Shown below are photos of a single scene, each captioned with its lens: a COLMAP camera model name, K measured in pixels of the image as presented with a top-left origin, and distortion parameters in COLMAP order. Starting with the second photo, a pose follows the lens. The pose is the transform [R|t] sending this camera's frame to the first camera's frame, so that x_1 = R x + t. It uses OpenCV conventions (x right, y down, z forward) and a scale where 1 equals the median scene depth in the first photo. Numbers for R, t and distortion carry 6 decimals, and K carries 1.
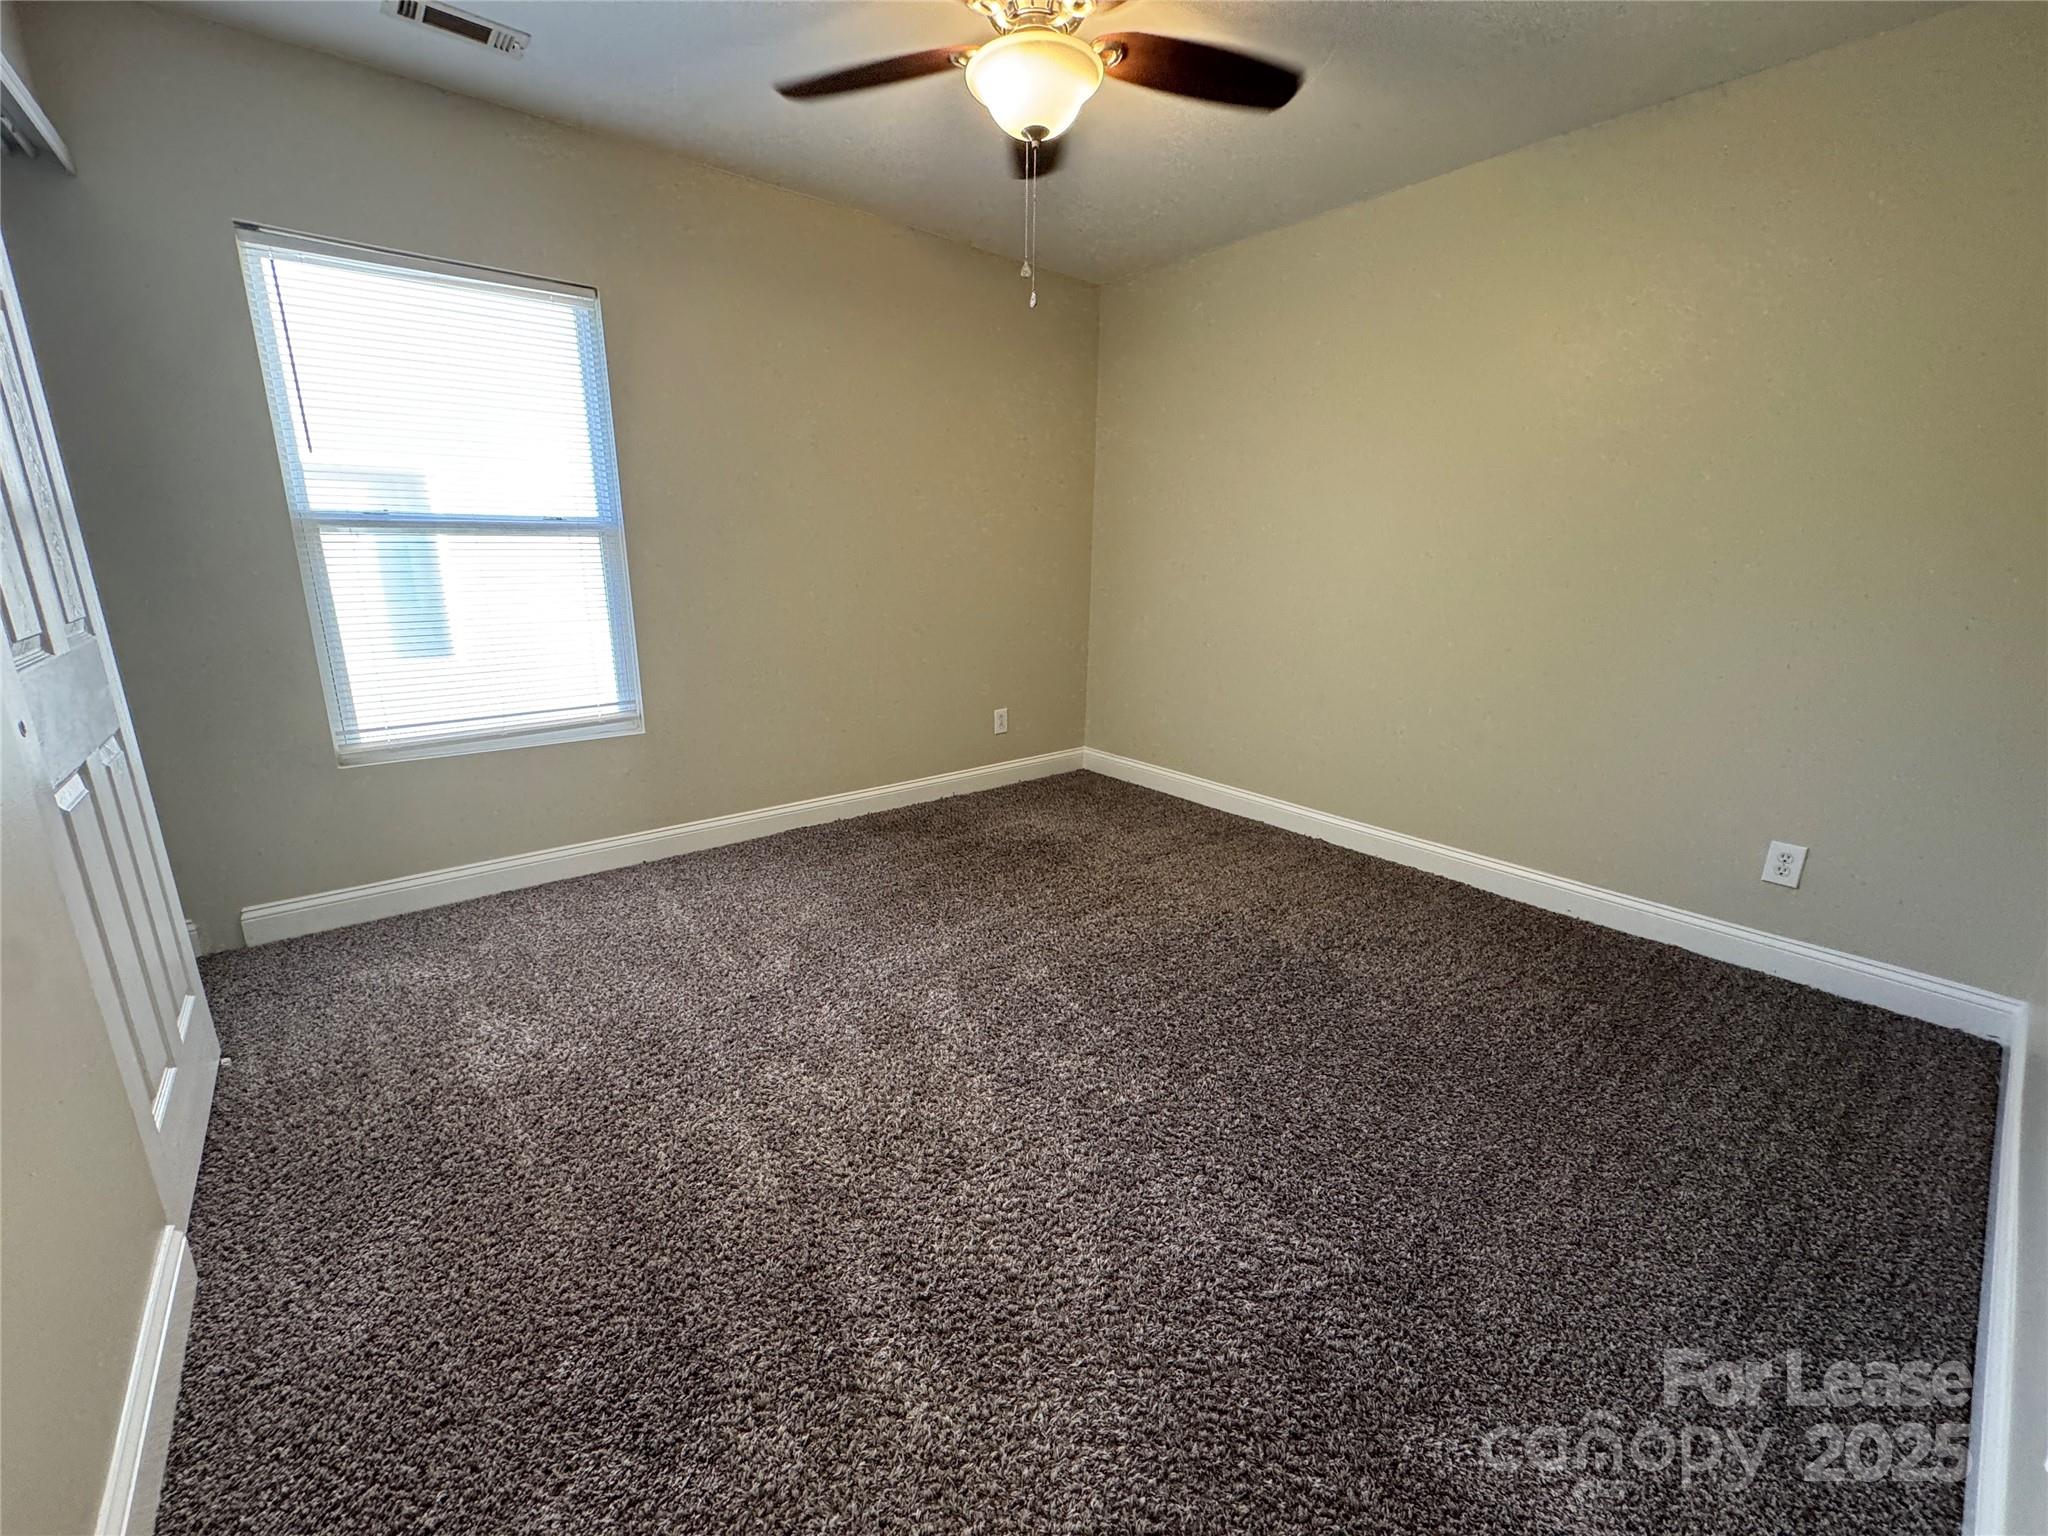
lens RADIAL K [[816.0, 0, 1021.5], [0, 816.0, 764.2], [0, 0, 1]] dist [-0.000700, 0.000008]
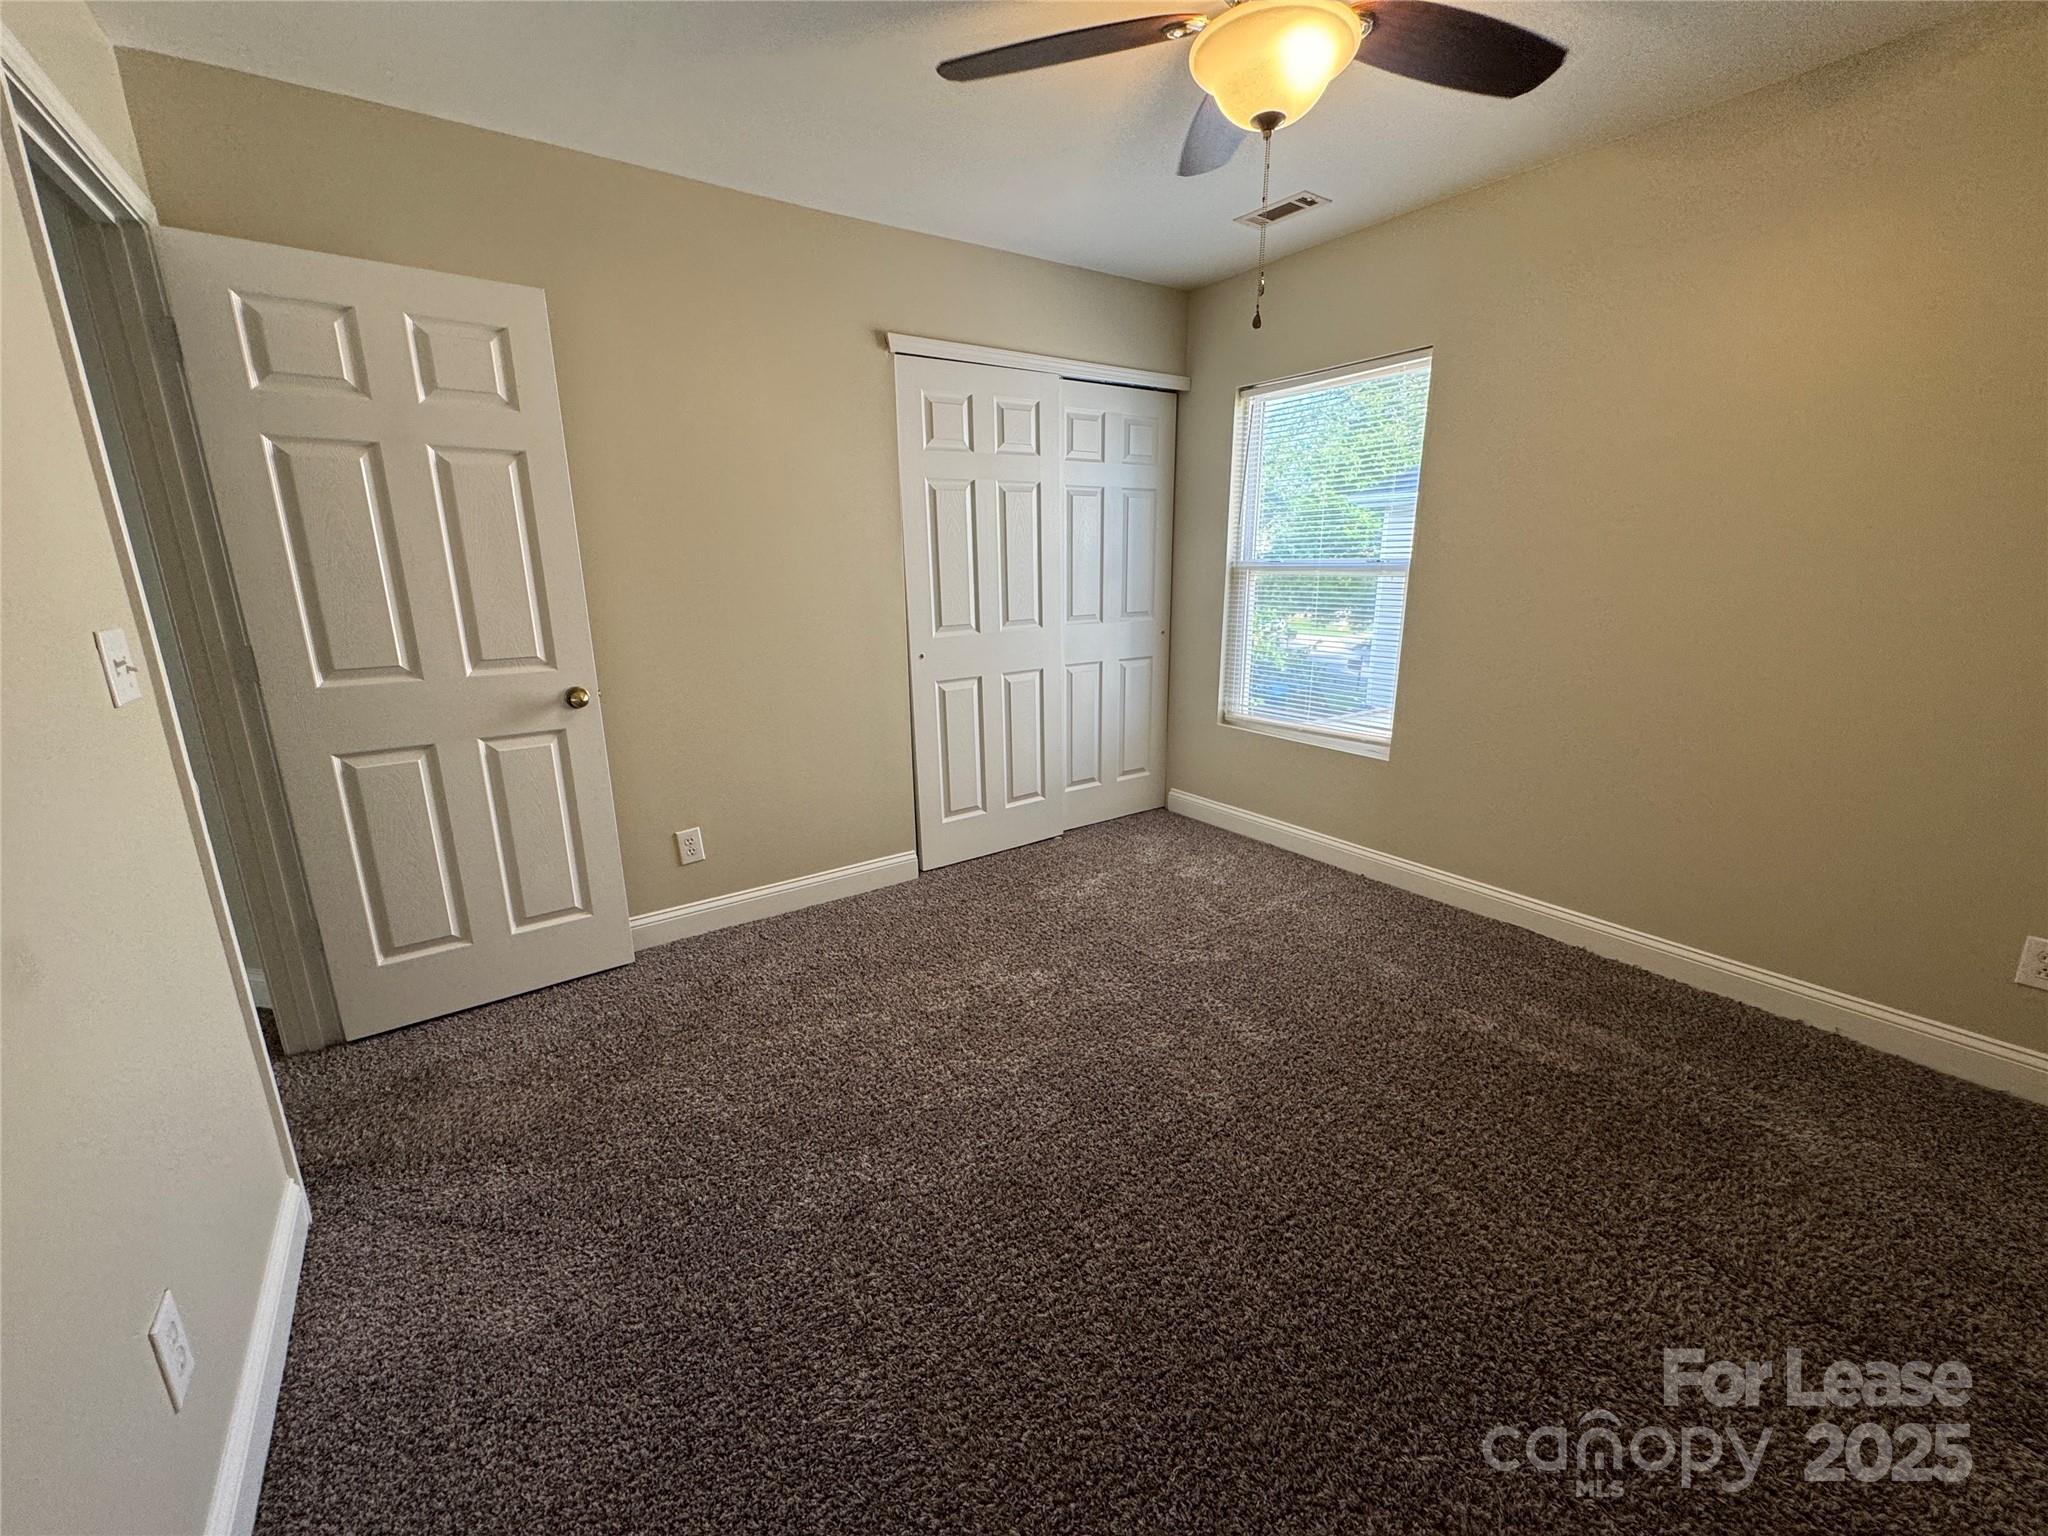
lens RADIAL K [[816.0, 0, 1022.5], [0, 816.0, 761.5], [0, 0, 1]] dist [-0.000700, 0.000008]
pose [[-0.071232, 0.226887, -0.971313, 0.597063], [-0.252119, 0.938071, 0.237611, -0.167873], [0.965071, 0.261811, -0.009618, 0.557772]]
